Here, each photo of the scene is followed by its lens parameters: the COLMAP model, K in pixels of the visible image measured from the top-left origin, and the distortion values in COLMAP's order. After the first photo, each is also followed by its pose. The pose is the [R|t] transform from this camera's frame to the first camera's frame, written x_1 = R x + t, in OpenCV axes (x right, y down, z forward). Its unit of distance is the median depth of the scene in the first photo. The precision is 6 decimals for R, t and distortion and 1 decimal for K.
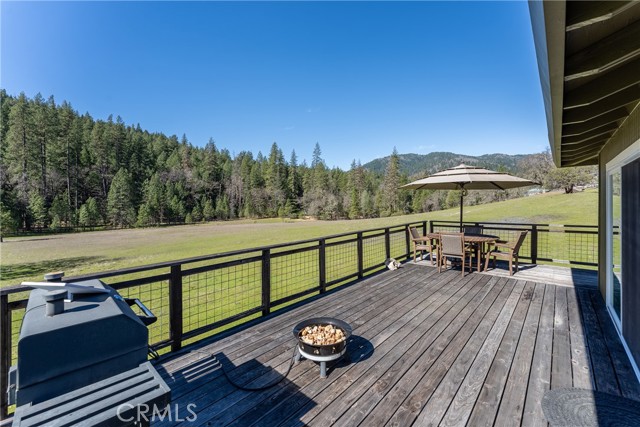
lens RADIAL K [[273.3, 0, 322.7], [0, 273.3, 190.9], [0, 0, 1]] dist [-0.006586, -0.000304]
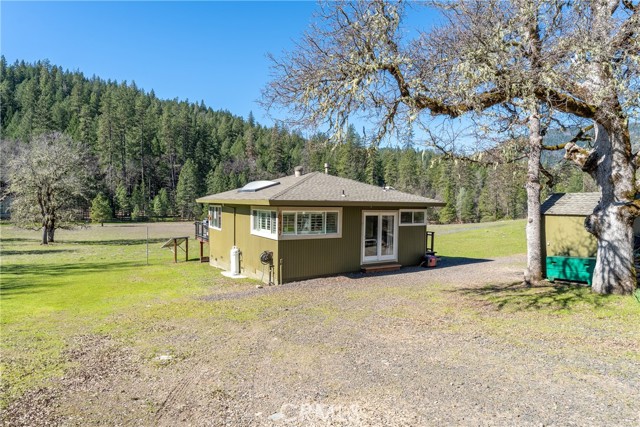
lens RADIAL K [[386.3, 0, 321.5], [0, 386.3, 208.6], [0, 0, 1]] dist [-0.014764, 0.001797]
pose [[0.956350, 0.041684, -0.289236, 0.087320], [-0.021367, 0.997099, 0.073048, -0.012578], [0.291442, -0.063680, 0.954467, -0.135076]]
